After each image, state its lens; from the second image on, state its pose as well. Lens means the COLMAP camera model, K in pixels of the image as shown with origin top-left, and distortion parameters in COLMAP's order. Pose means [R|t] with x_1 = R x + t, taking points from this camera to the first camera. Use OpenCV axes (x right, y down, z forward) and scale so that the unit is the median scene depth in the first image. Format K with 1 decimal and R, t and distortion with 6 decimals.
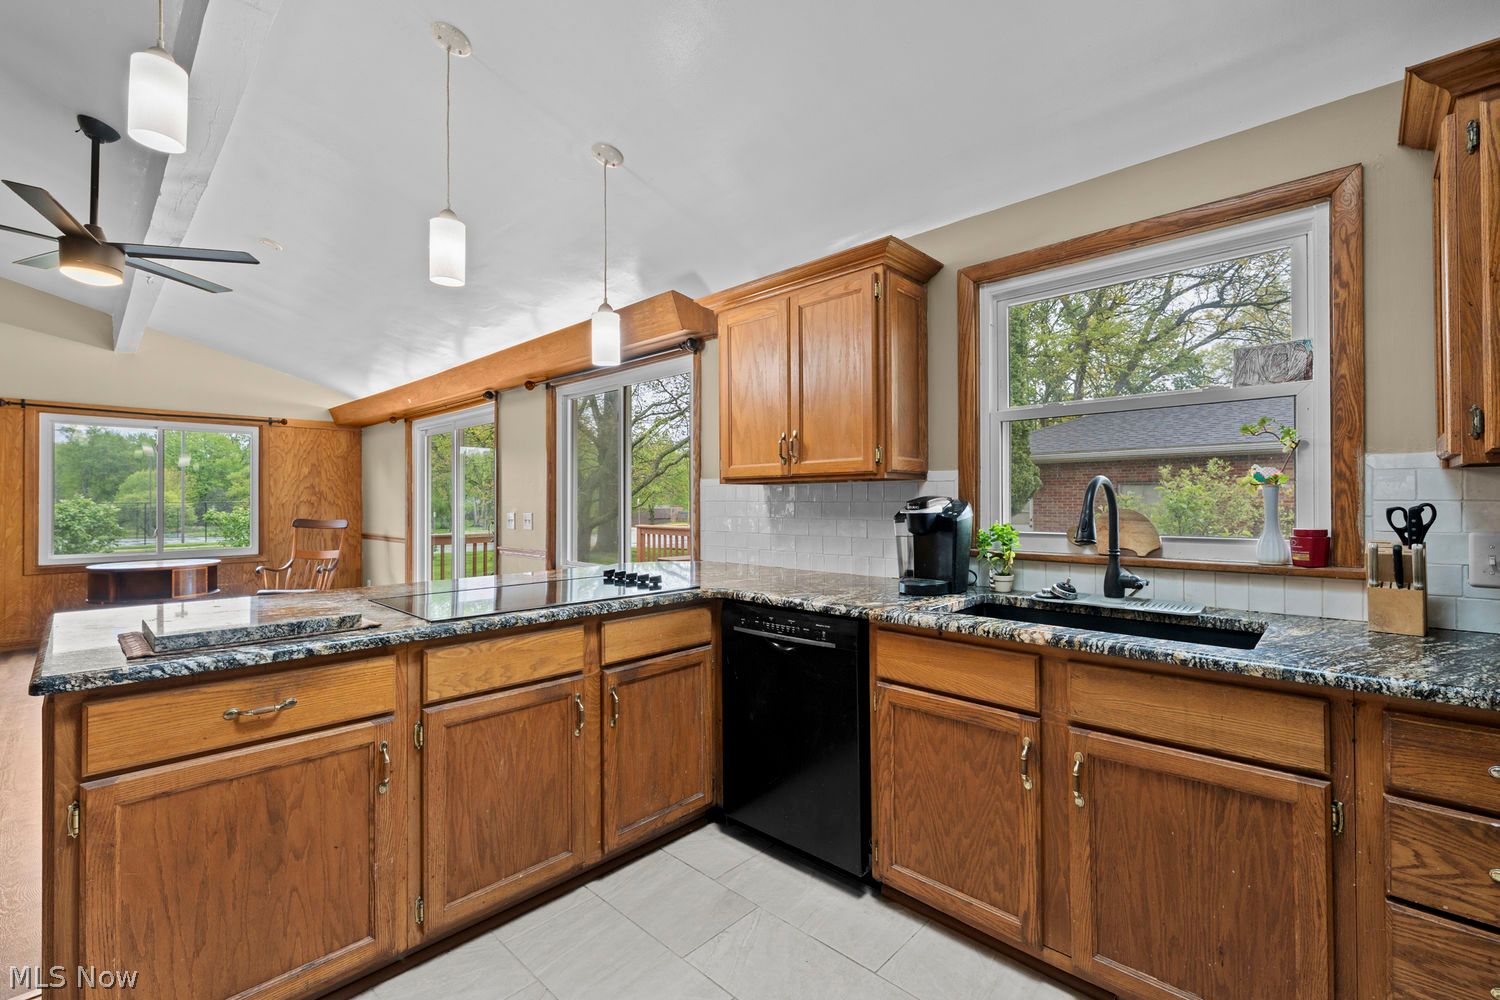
lens RADIAL K [[655.6, 0, 741.9], [0, 655.6, 497.8], [0, 0, 1]] dist [-0.000696, -0.000278]
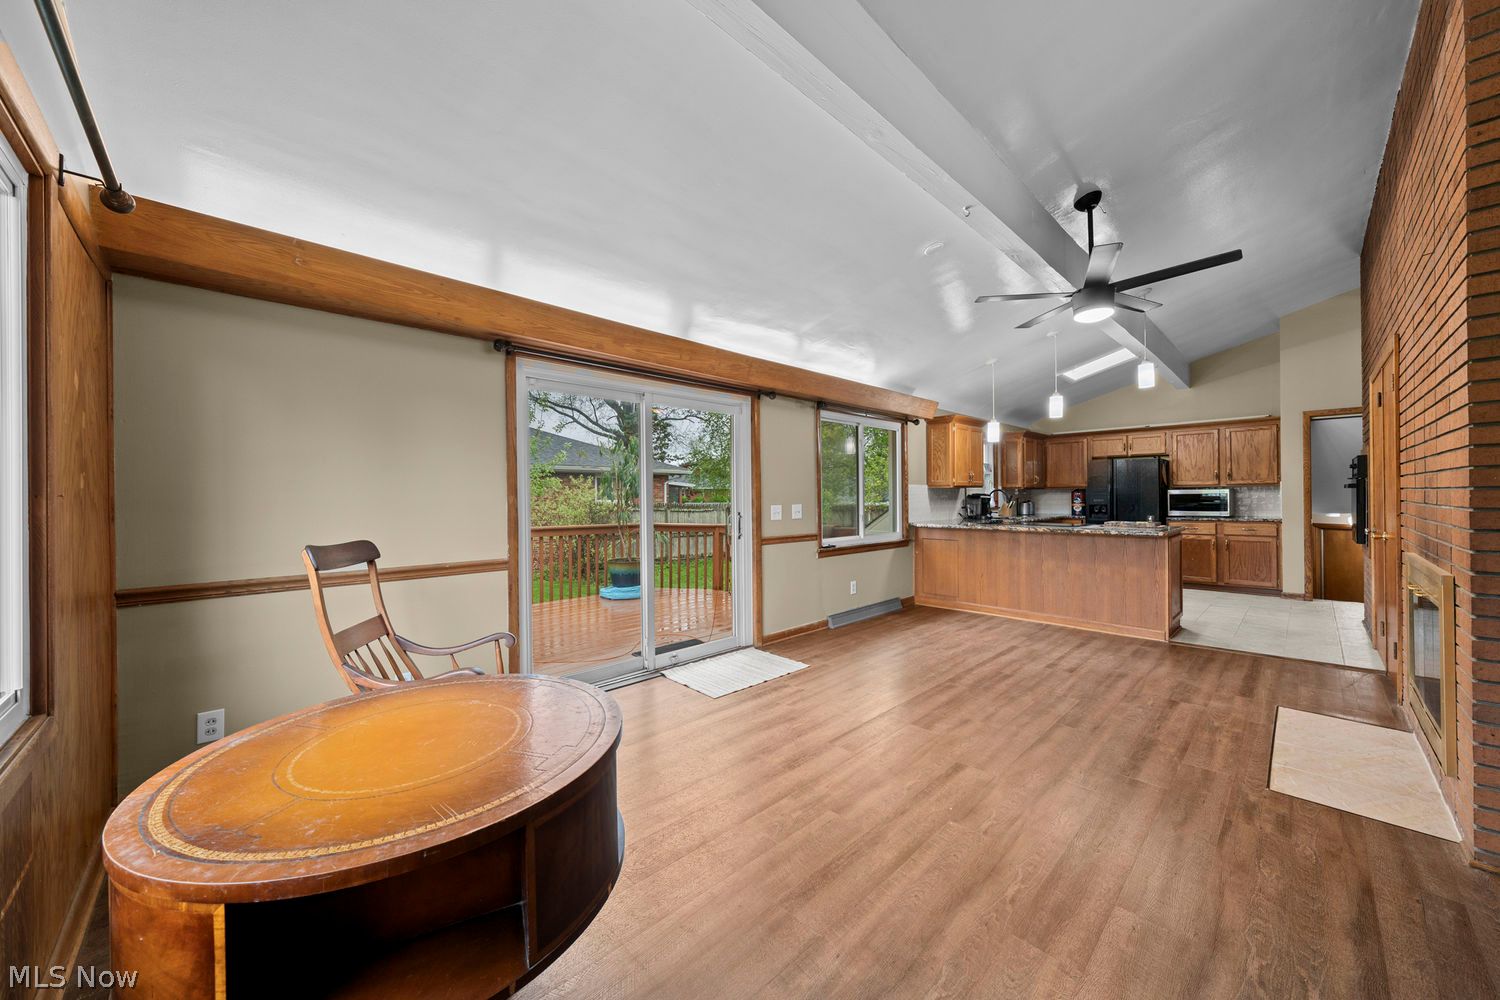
lens RADIAL K [[543.4, 0, 751.6], [0, 543.4, 497.9], [0, 0, 1]] dist [-0.000363, 0.000017]
pose [[0.024791, 0.002825, 0.999689, -3.117372], [0.003821, 0.999988, -0.002920, 0.032294], [-0.999685, 0.003893, 0.024780, 2.480984]]
